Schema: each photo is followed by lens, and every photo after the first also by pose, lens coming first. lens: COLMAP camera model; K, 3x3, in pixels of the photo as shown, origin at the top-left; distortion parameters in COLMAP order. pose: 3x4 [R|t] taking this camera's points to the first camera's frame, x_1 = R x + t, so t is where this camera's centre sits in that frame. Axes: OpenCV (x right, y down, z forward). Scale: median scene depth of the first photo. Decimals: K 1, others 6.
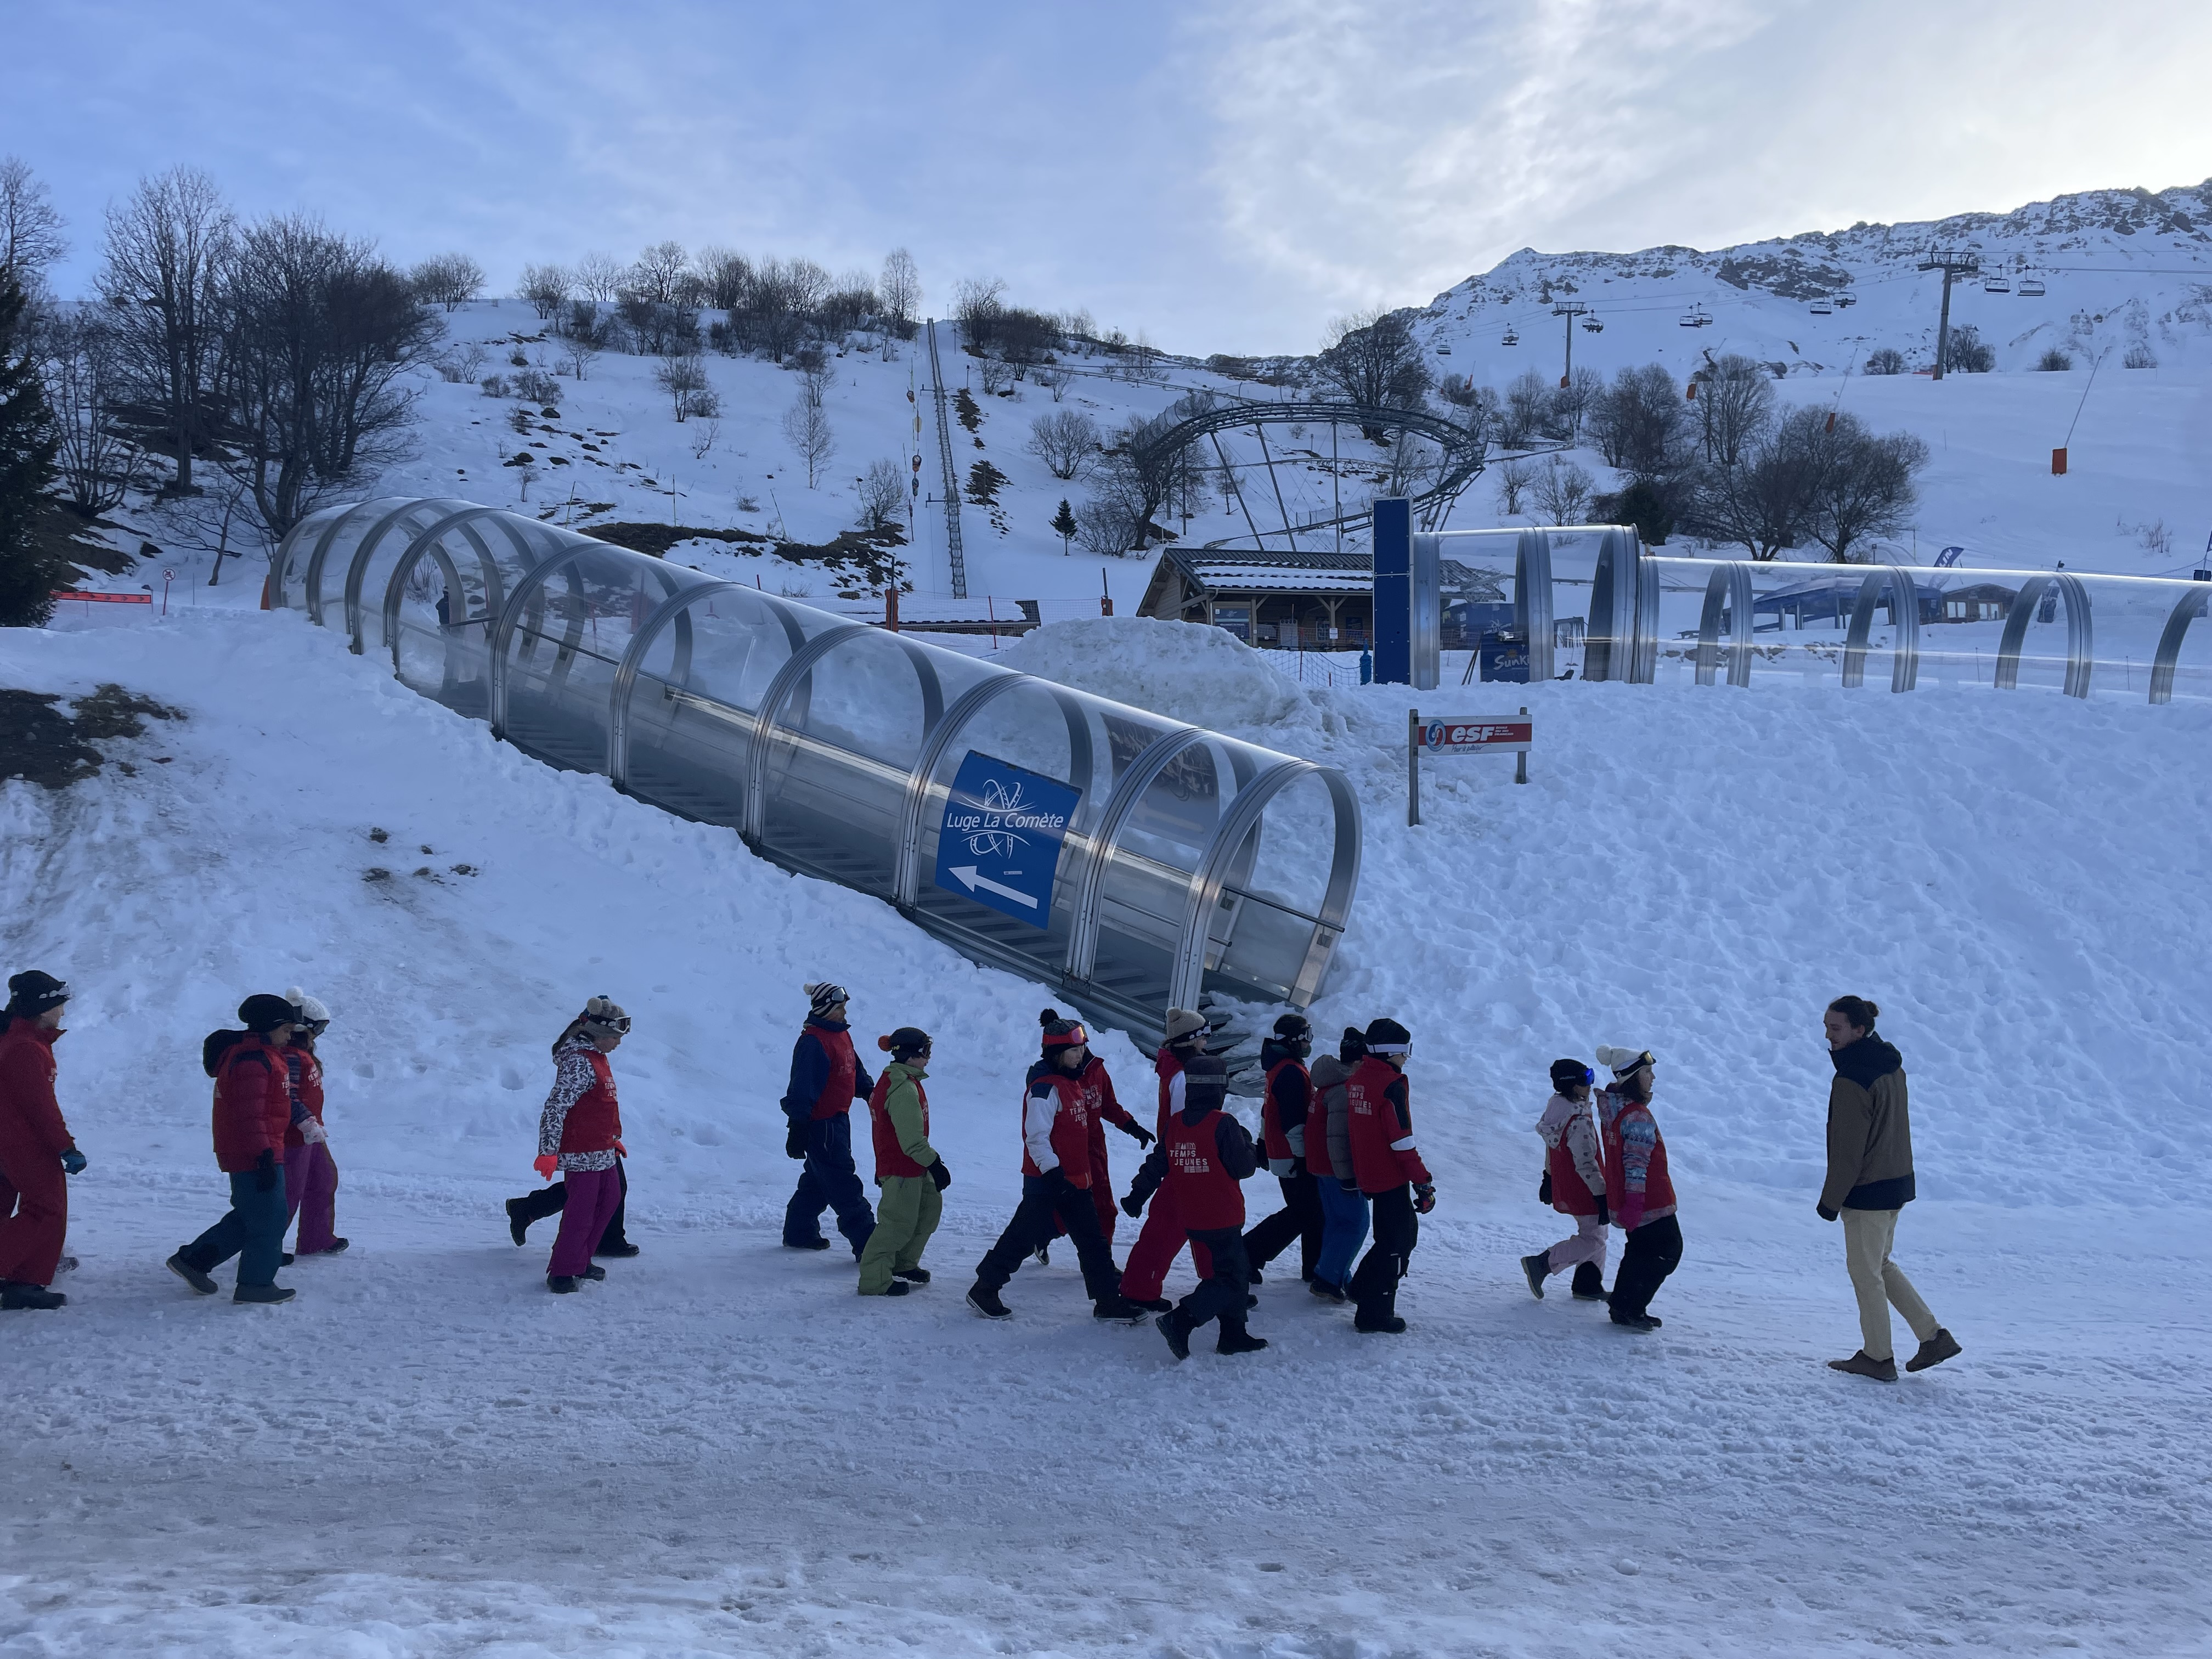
lens RADIAL K [[1695.9, 0, 1125.9], [0, 1695.9, 830.6], [0, 0, 1]] dist [0.090153, -0.112684]
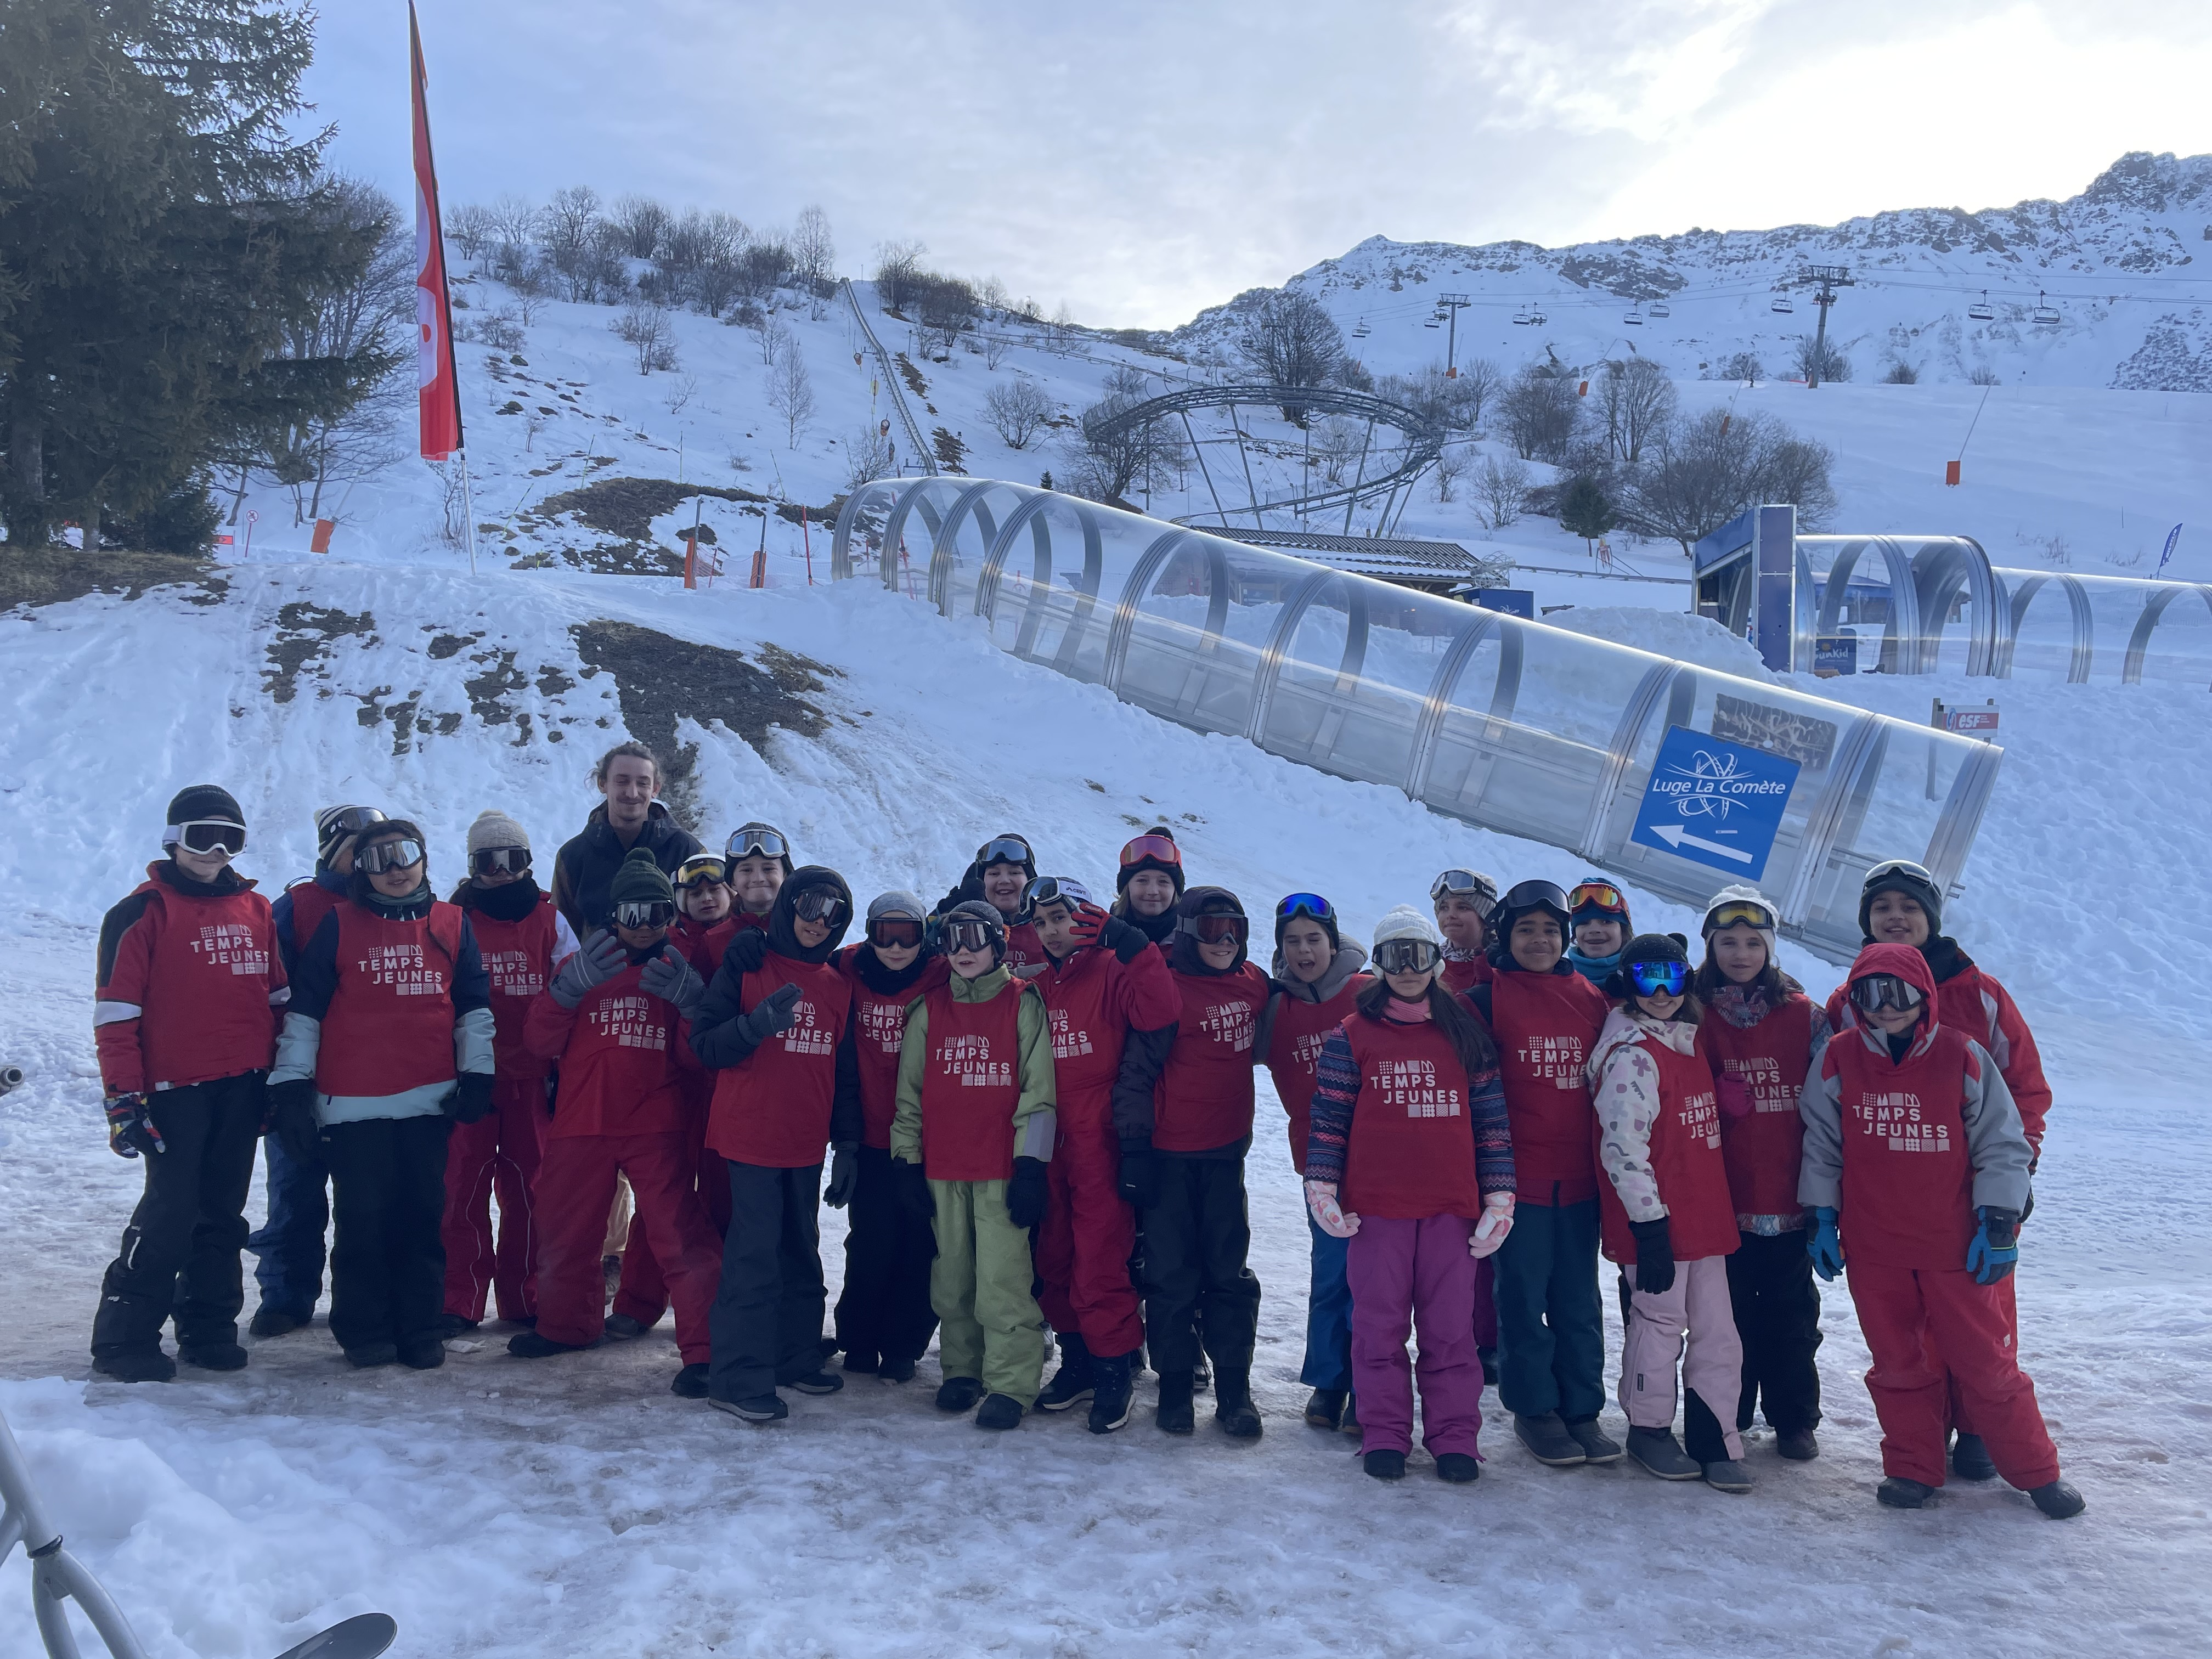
lens RADIAL K [[1695.9, 0, 1126.6], [0, 1695.9, 821.5], [0, 0, 1]] dist [0.090153, -0.112684]
pose [[0.995496, 0.022974, 0.091976, -0.091813], [-0.024064, 0.999653, 0.010758, 0.002370], [-0.091697, -0.012923, 0.995703, -0.020144]]
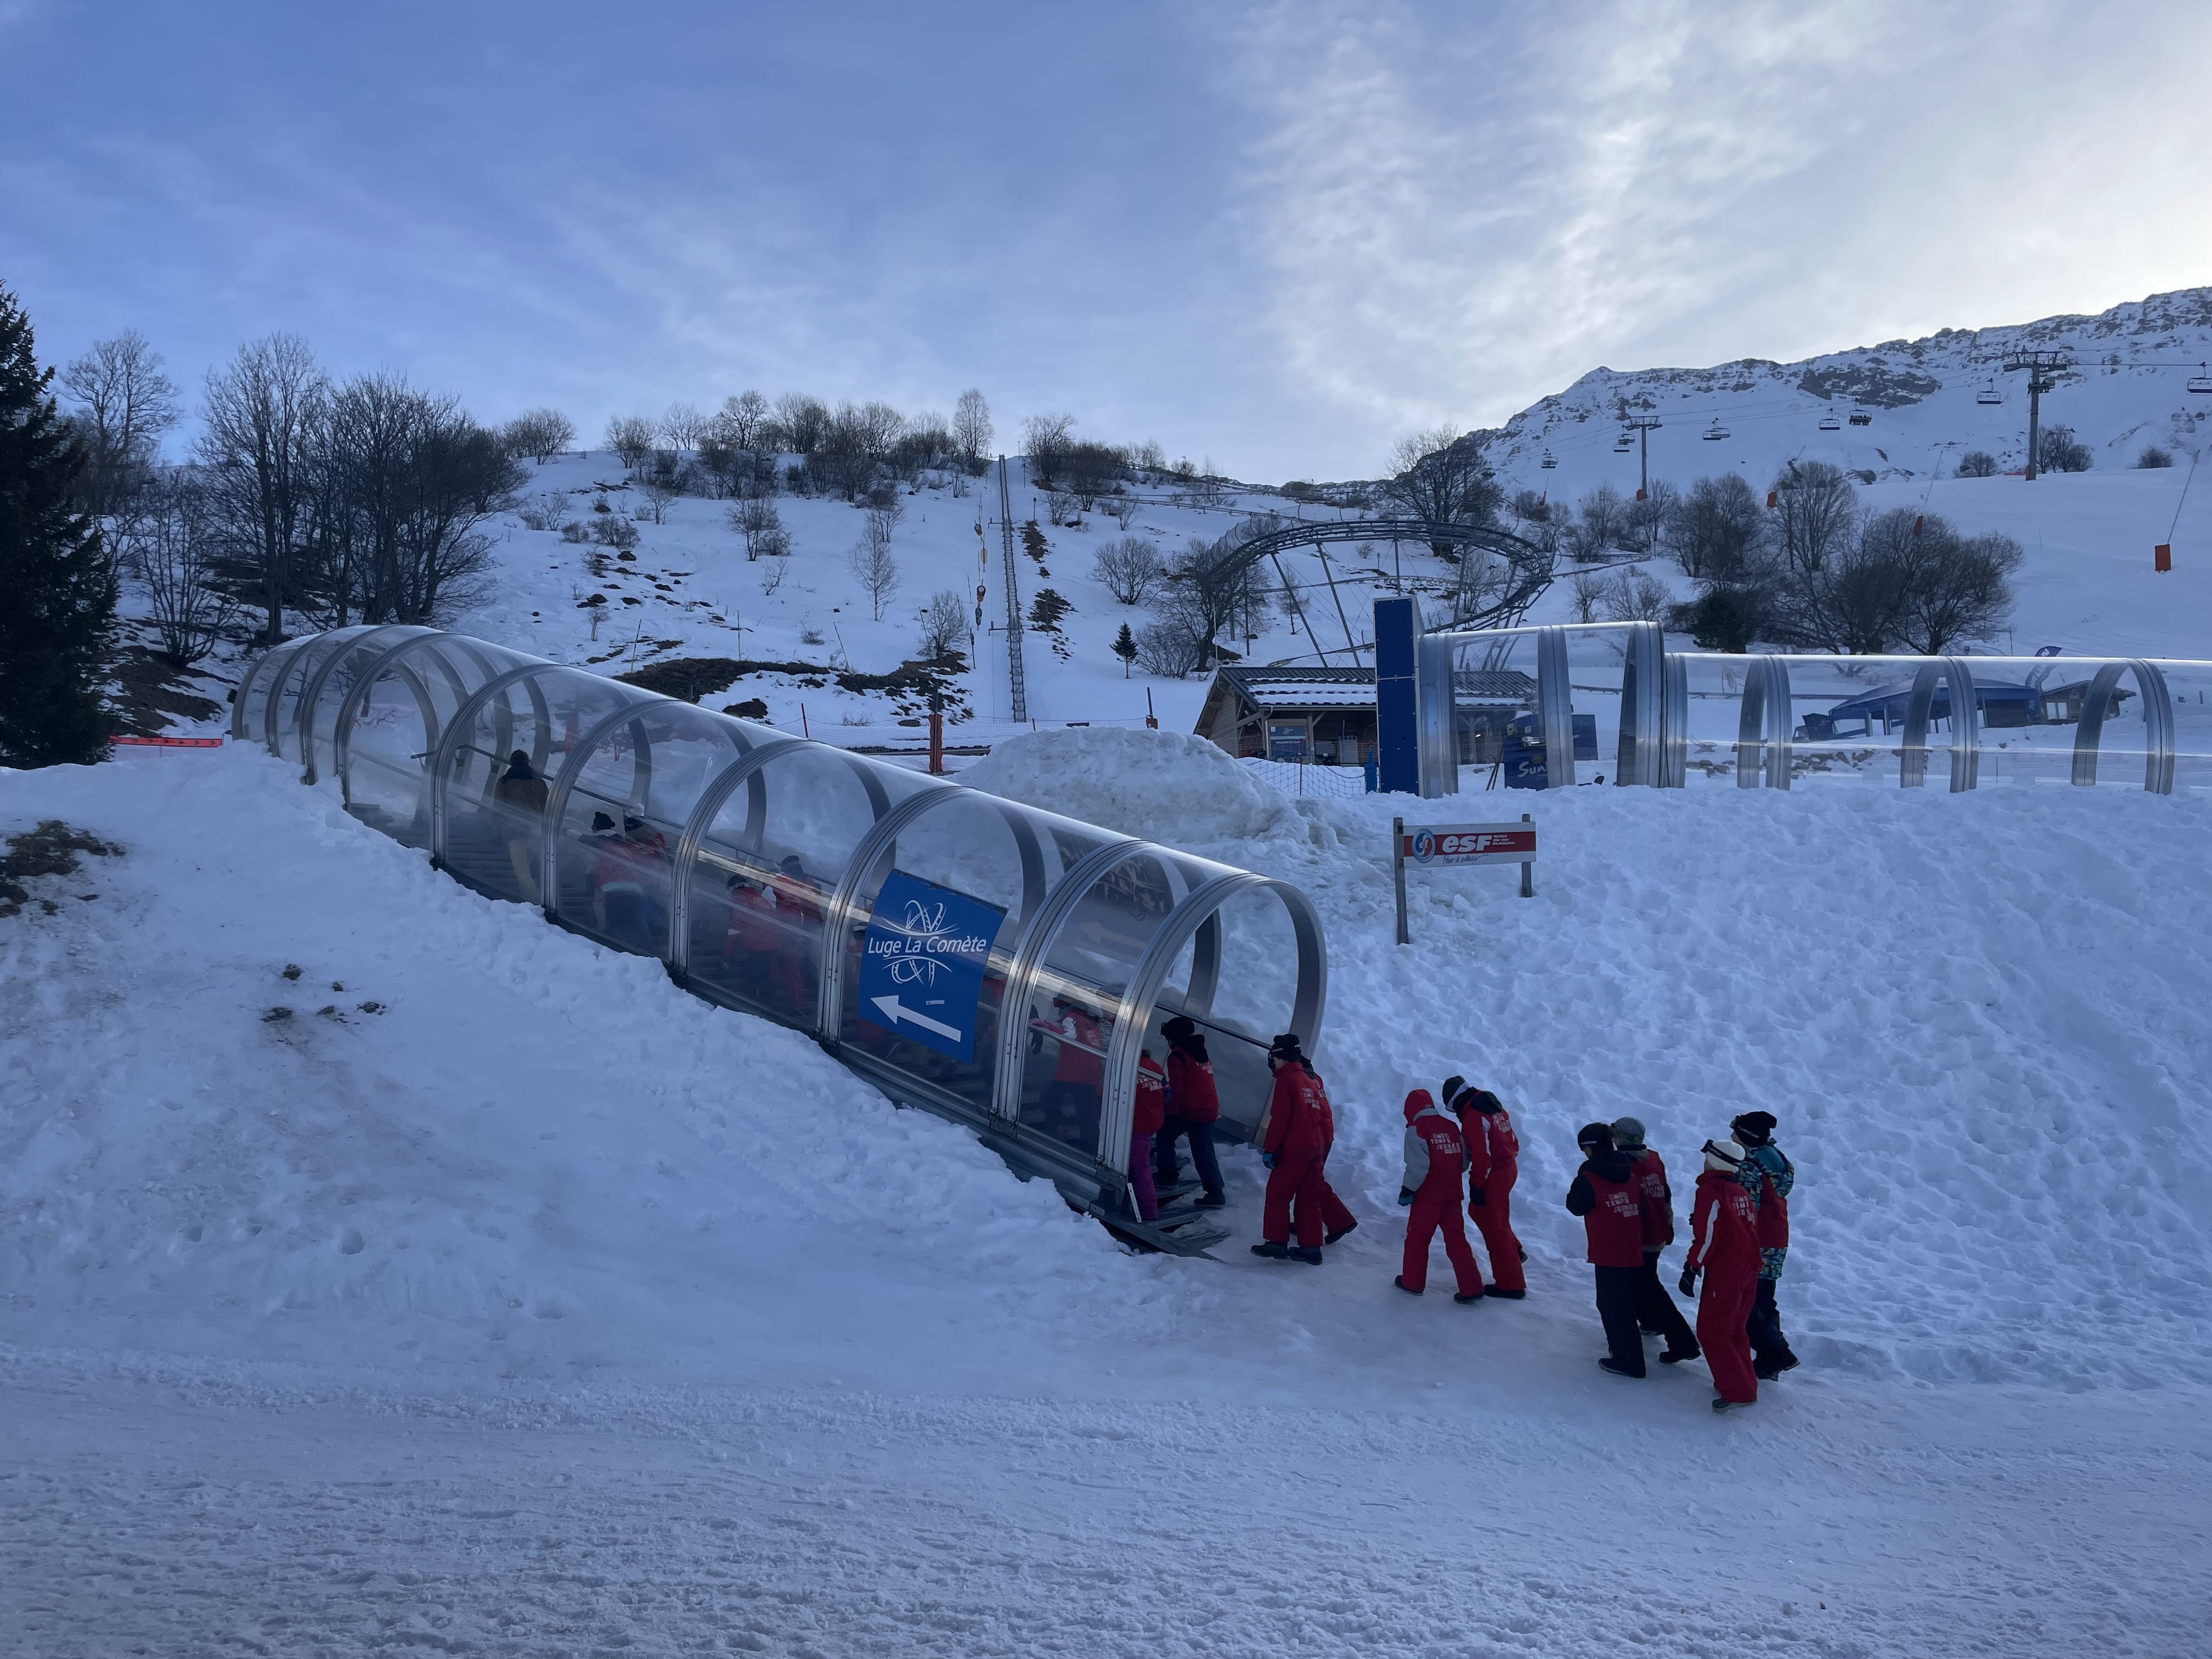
lens RADIAL K [[1695.9, 0, 1089.5], [0, 1695.9, 834.0], [0, 0, 1]] dist [0.090153, -0.112684]
pose [[0.997354, -0.019191, -0.070119, 0.012900], [0.014174, 0.997351, -0.071351, 0.000112], [0.071303, 0.070169, 0.994984, 0.014352]]
